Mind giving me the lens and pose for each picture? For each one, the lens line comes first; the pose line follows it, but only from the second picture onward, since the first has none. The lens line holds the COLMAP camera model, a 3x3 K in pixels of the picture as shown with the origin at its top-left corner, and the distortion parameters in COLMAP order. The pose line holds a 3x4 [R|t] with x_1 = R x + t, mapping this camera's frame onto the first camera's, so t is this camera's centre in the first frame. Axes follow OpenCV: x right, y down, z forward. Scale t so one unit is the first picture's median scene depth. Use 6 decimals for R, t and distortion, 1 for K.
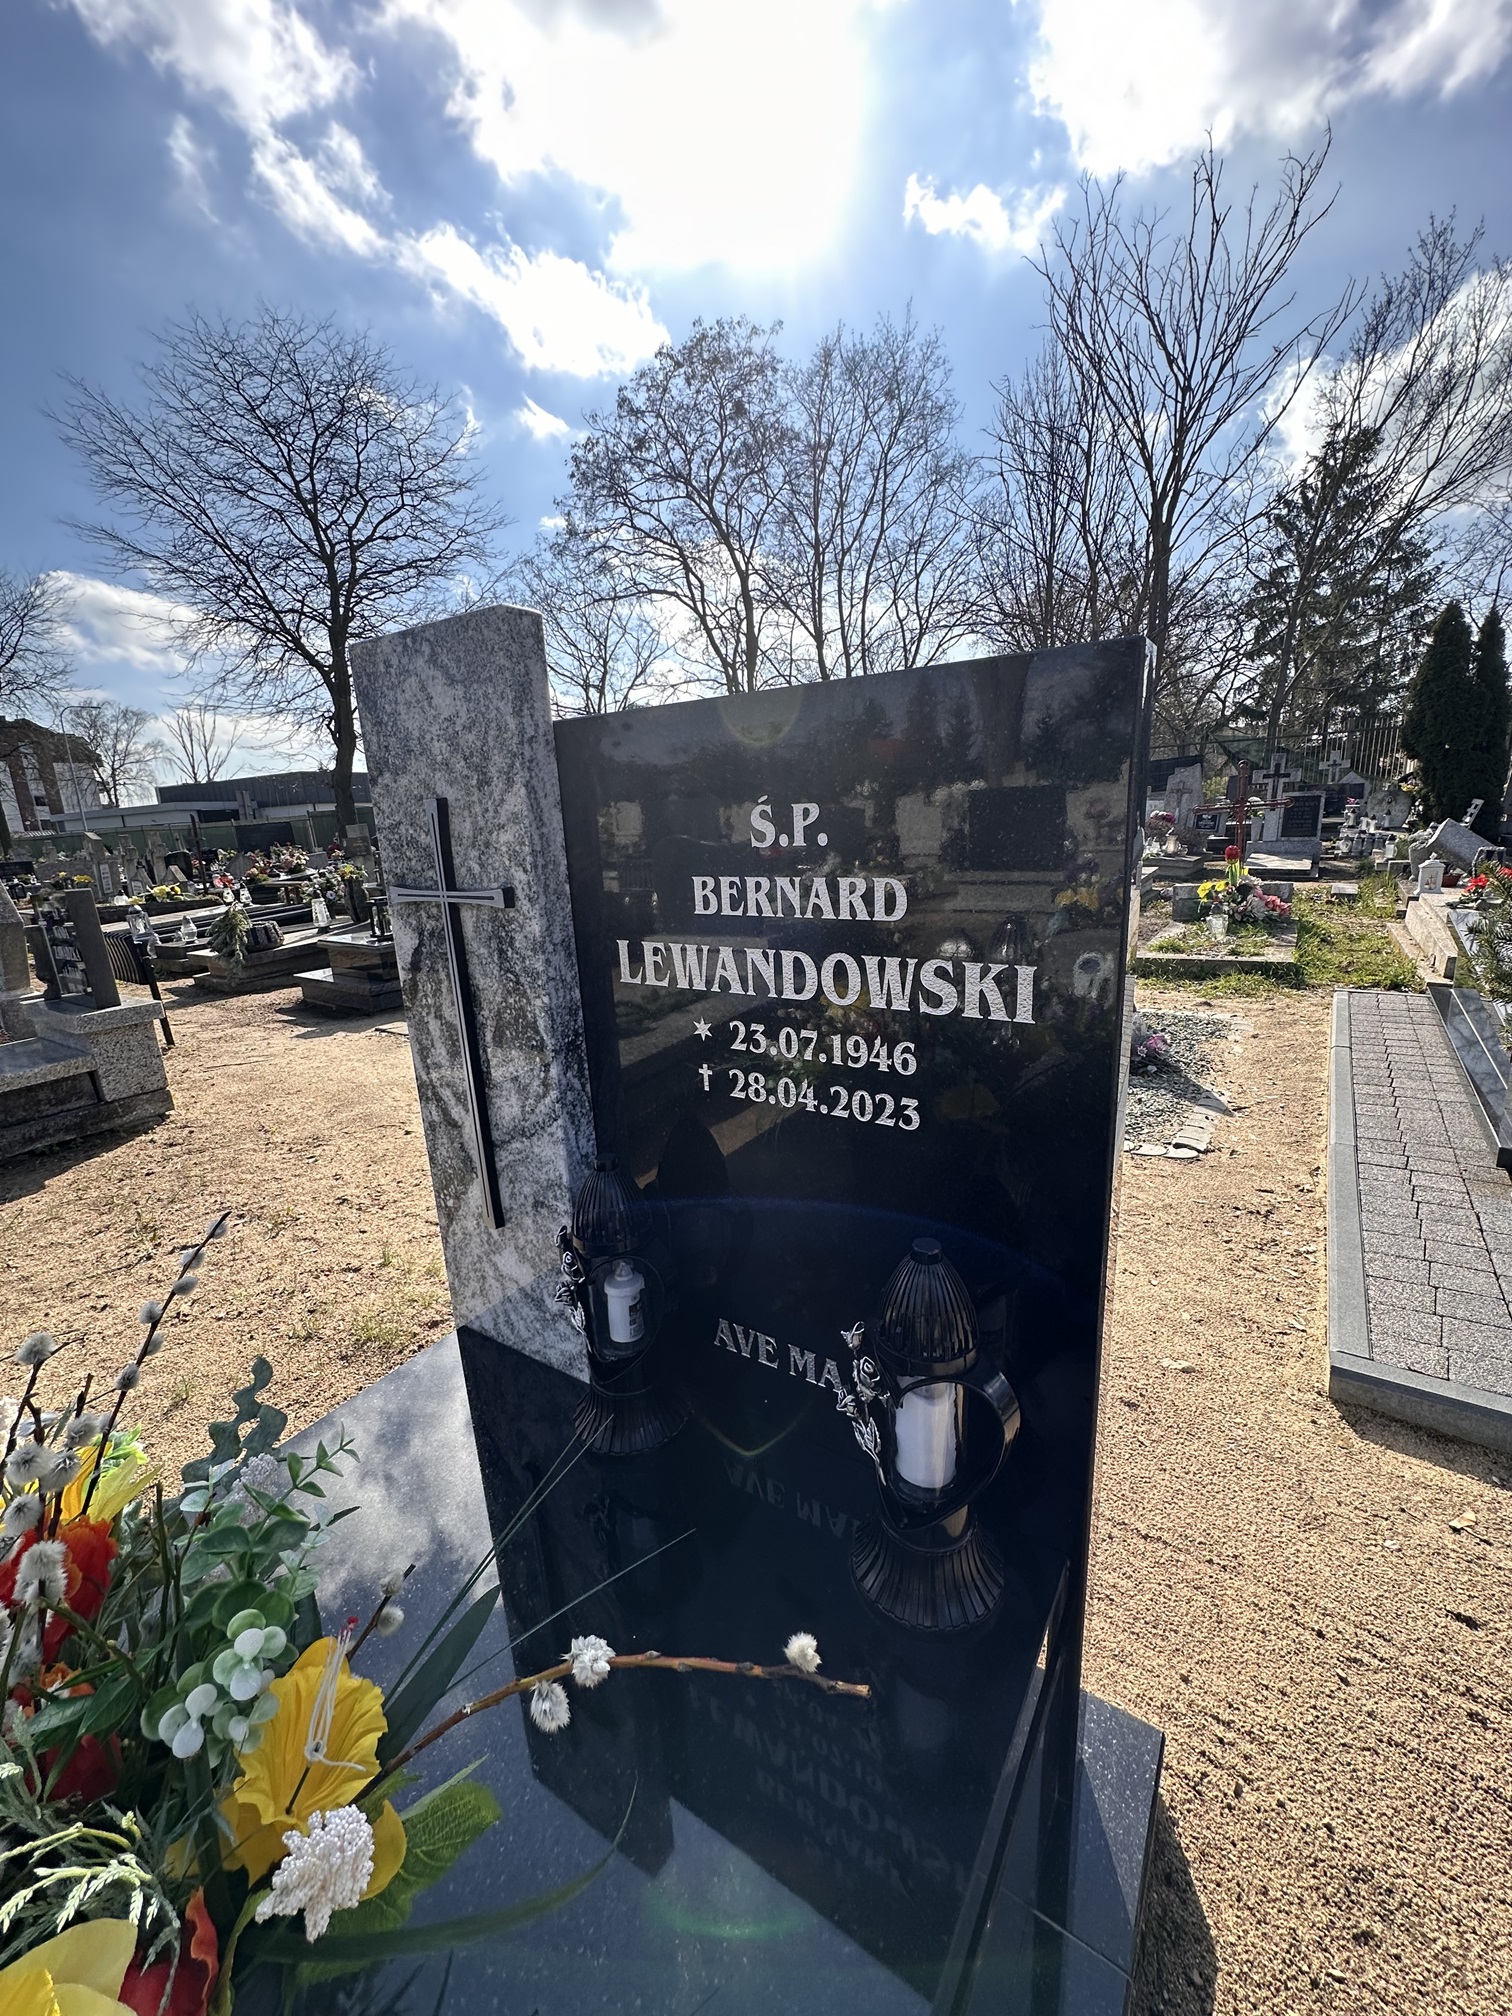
lens RADIAL K [[806.1, 0, 755.0], [0, 806.1, 1005.1], [0, 0, 1]] dist [-0.003547, 0.000601]
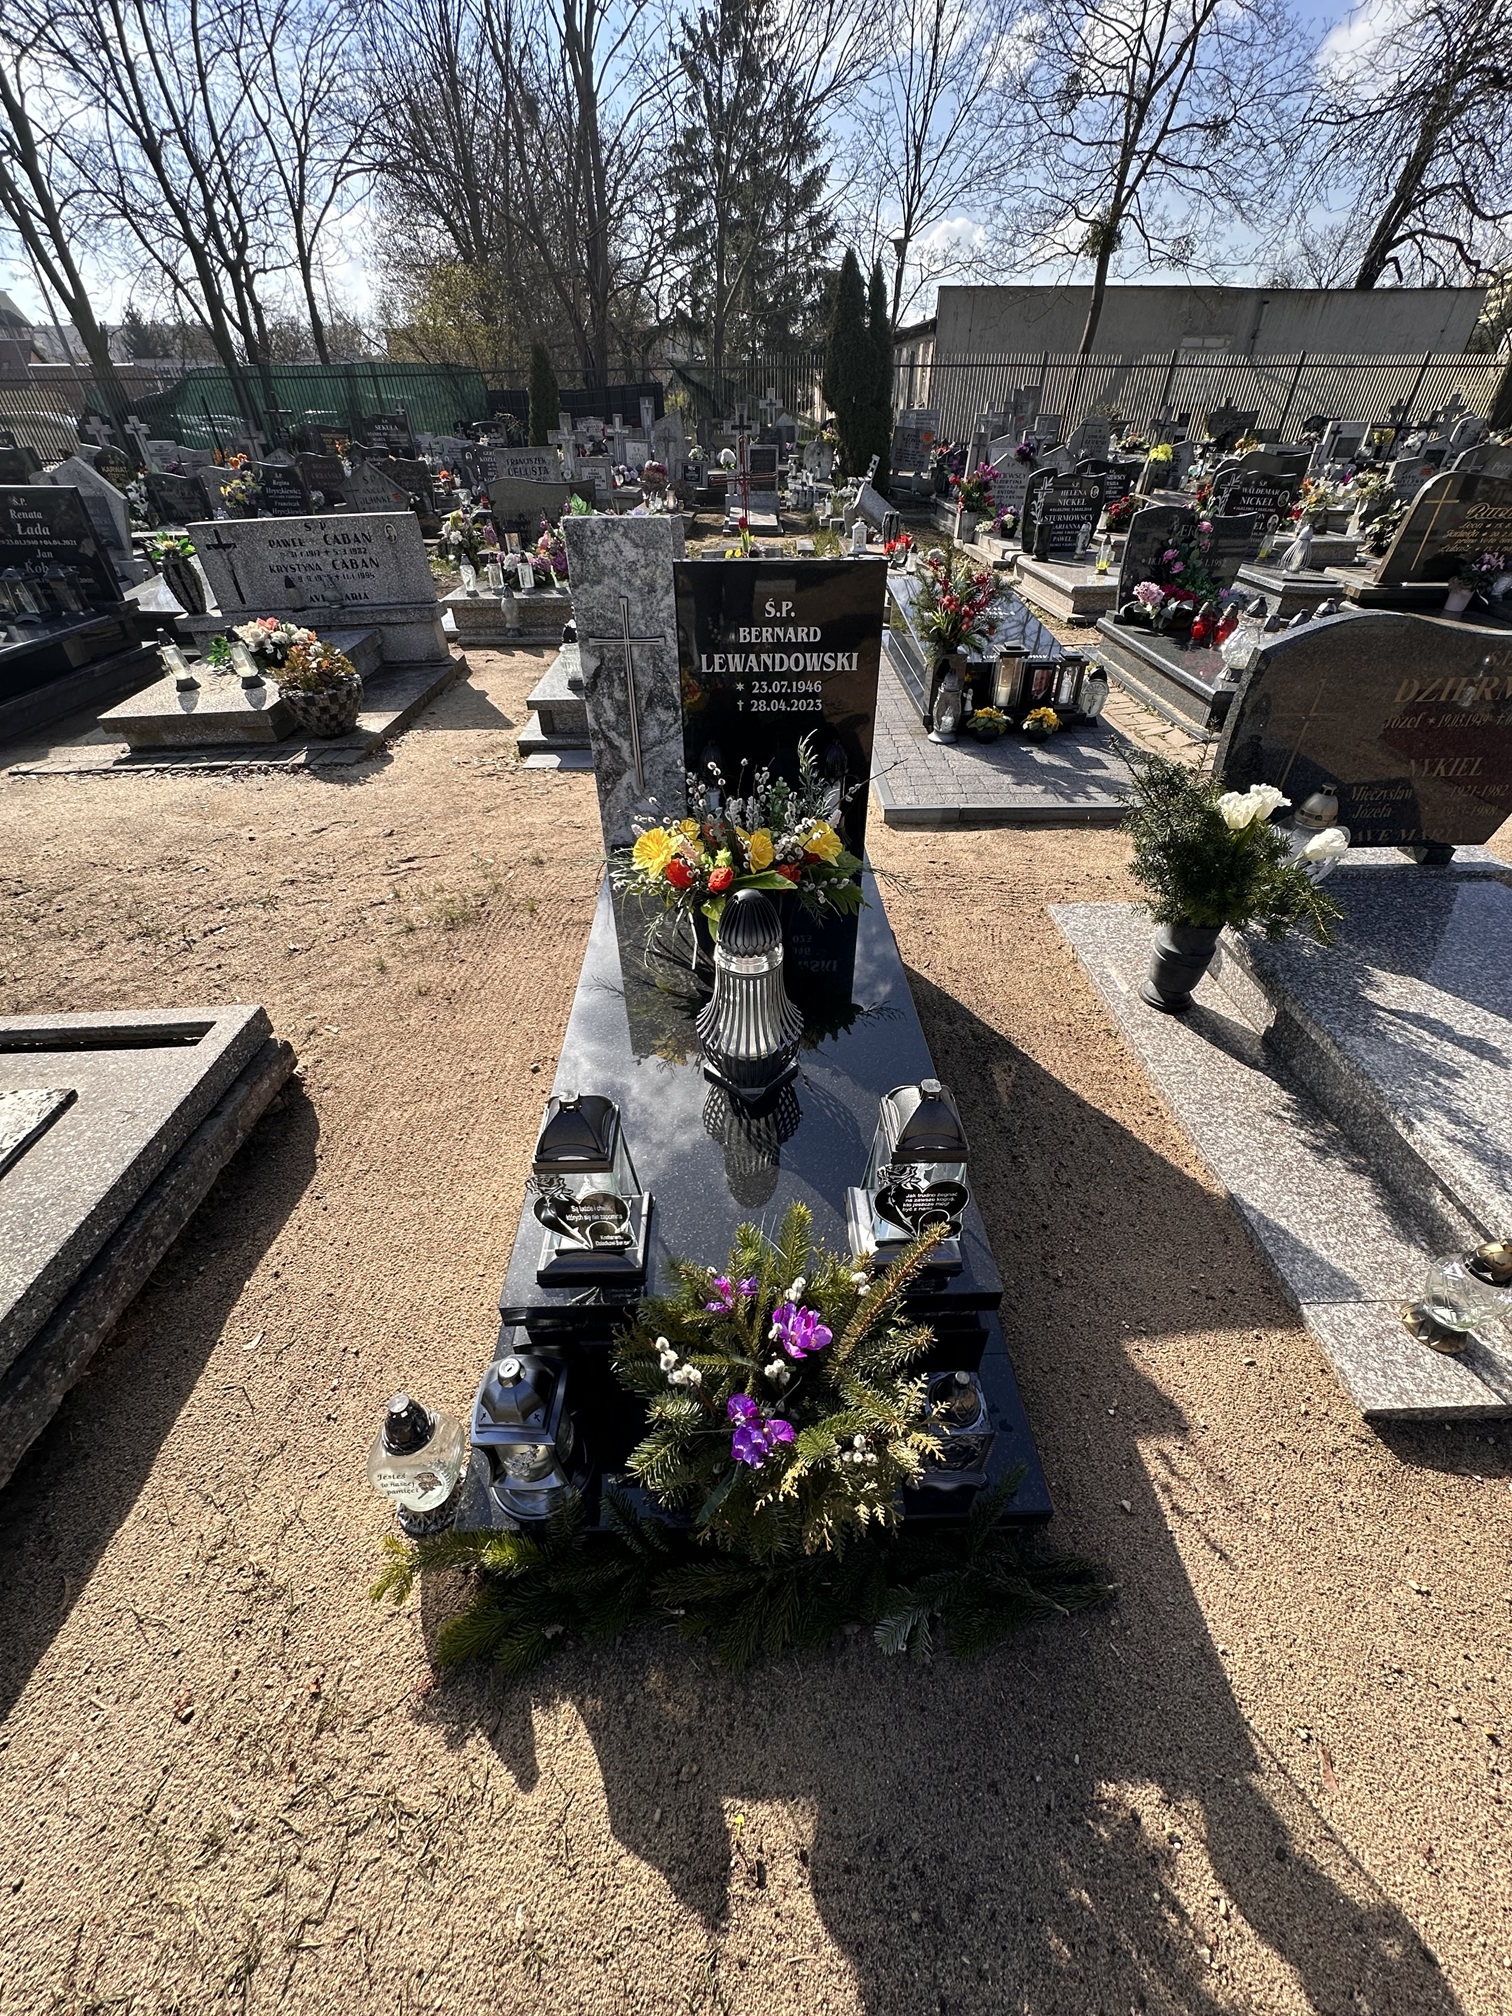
lens RADIAL K [[806.1, 0, 757.4], [0, 806.1, 1011.0], [0, 0, 1]] dist [-0.003547, 0.000601]
pose [[0.817285, -0.311957, 0.484488, -1.666597], [0.100680, 0.905157, 0.412983, -0.096946], [-0.567370, -0.288746, 0.771179, -1.463418]]
